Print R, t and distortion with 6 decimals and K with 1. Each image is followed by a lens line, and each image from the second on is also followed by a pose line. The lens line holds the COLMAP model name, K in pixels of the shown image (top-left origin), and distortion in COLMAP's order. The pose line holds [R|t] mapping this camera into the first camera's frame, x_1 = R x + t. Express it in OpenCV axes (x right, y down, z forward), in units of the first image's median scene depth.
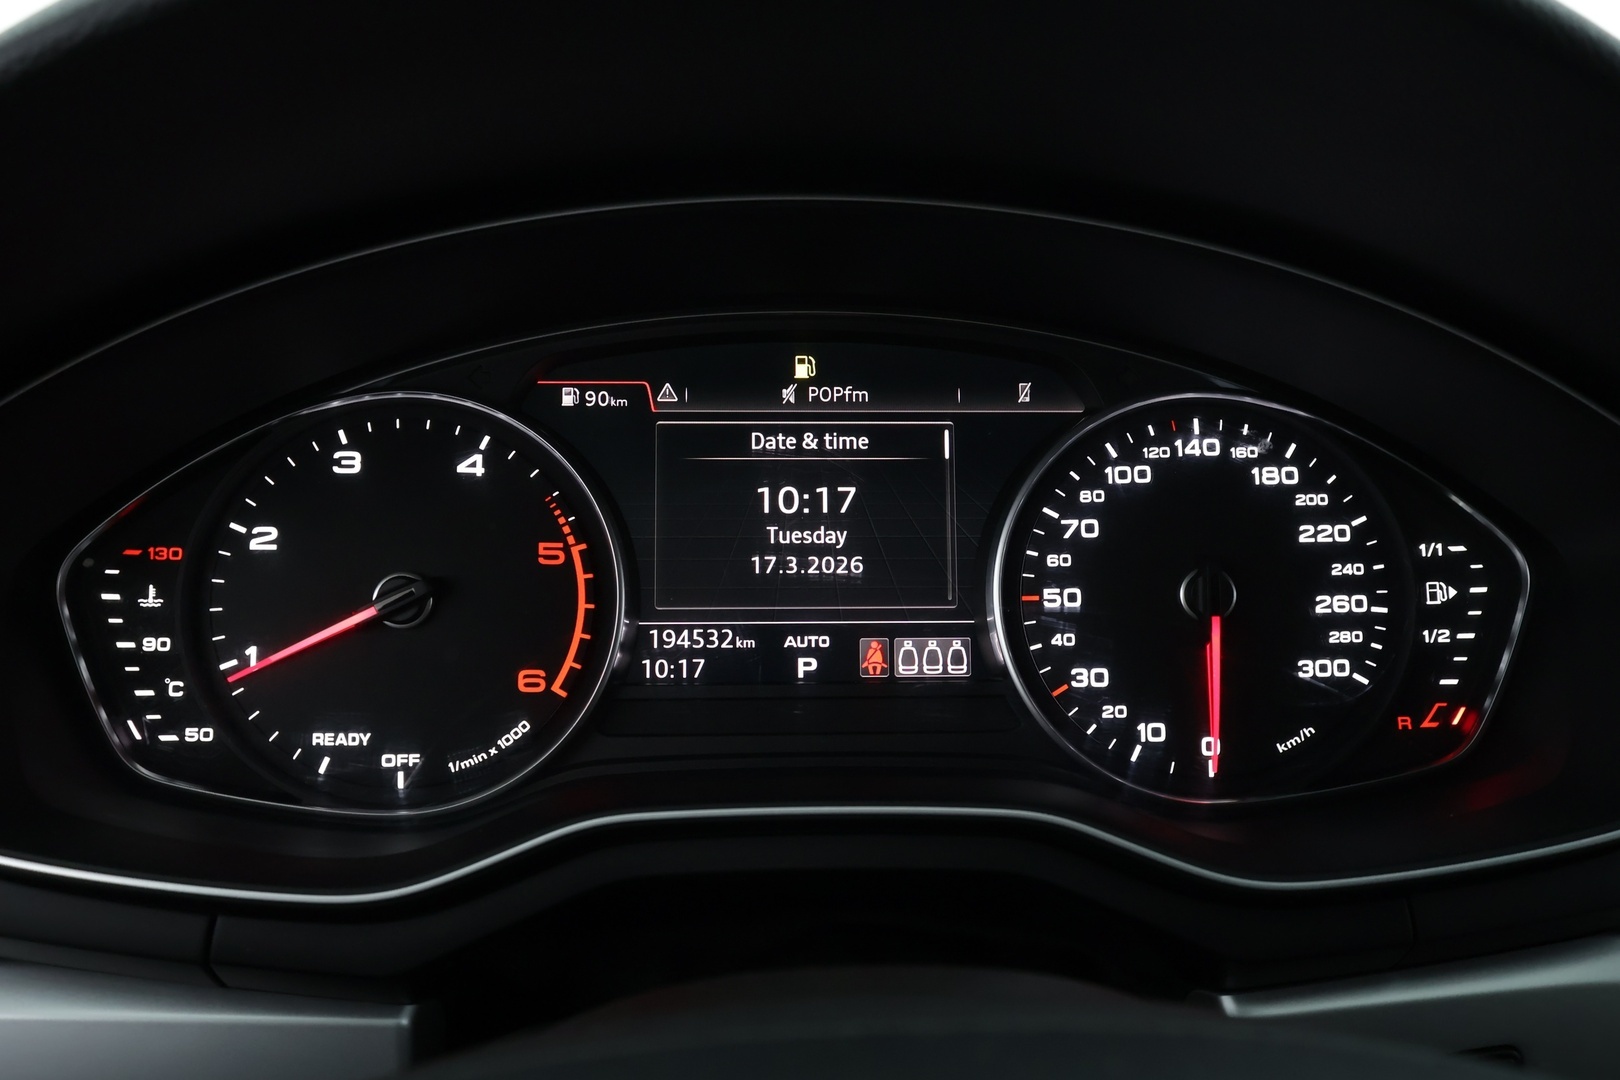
lens RADIAL K [[1272.5, 0, 810.0], [0, 1272.5, 540.0], [0, 0, 1]] dist [0.001531, -0.000941]
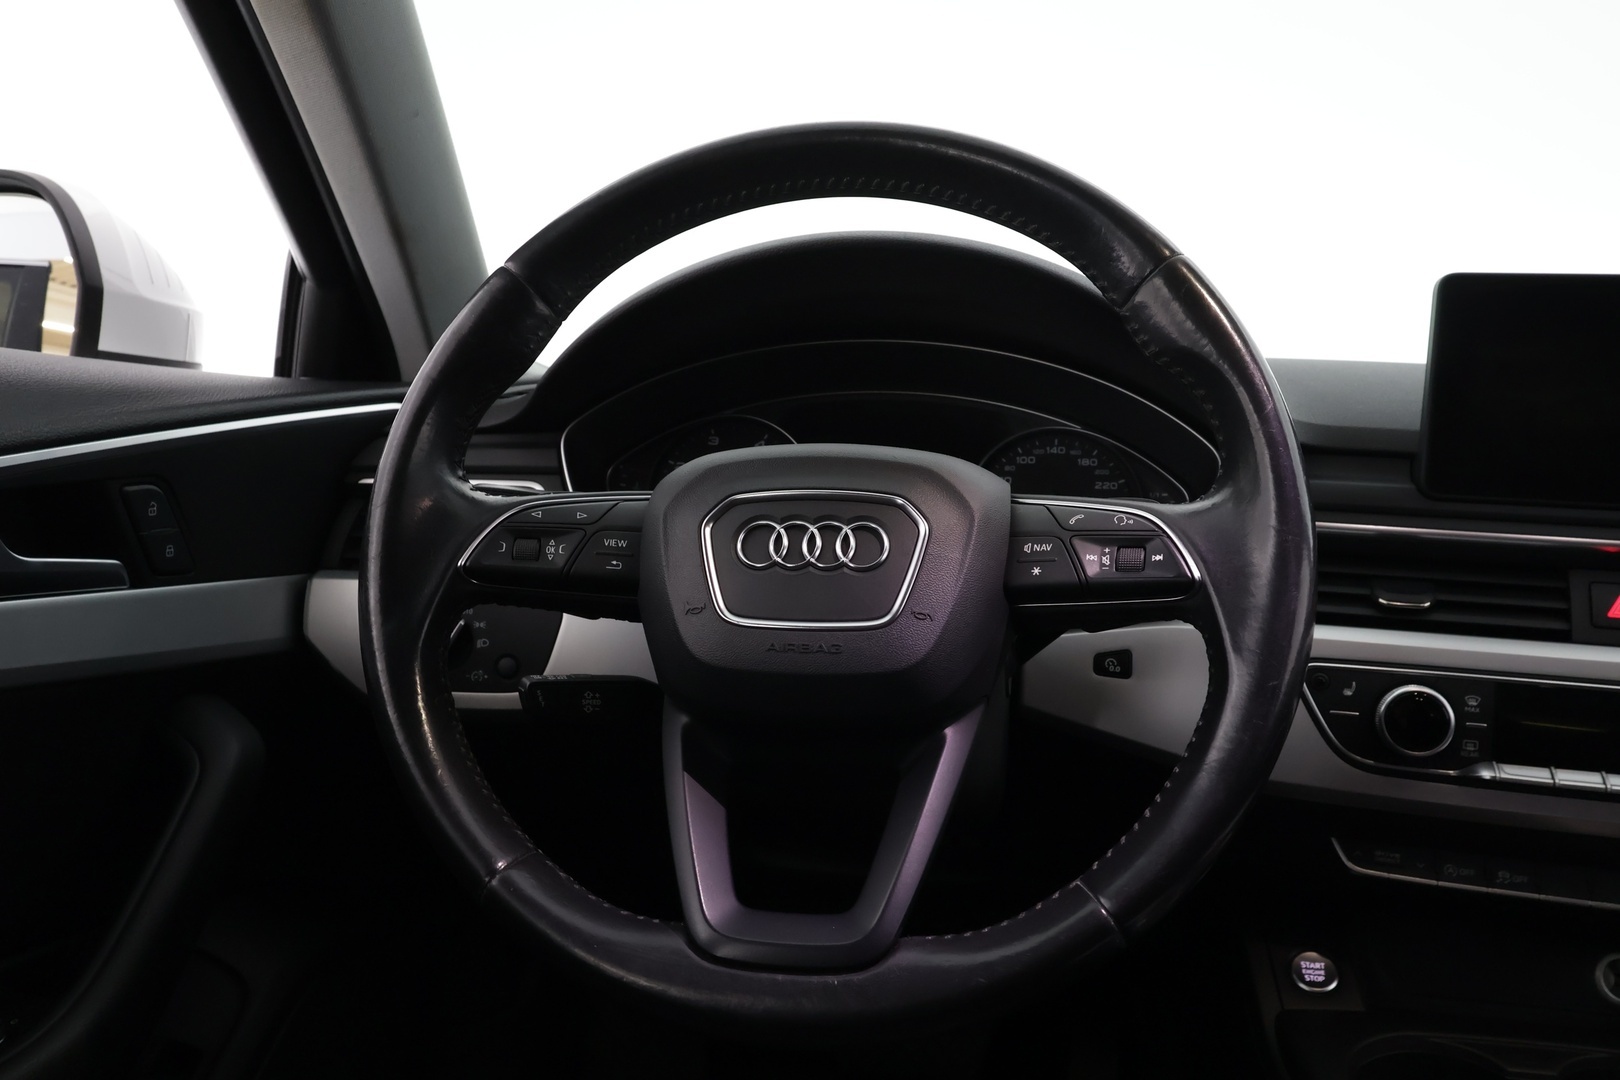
lens RADIAL K [[1272.5, 0, 810.0], [0, 1272.5, 540.0], [0, 0, 1]] dist [0.001531, -0.000941]
pose [[0.979373, 0.050754, -0.195583, 0.328961], [-0.087012, 0.979531, -0.181516, 0.568142], [0.182367, 0.194790, 0.963742, -1.359091]]
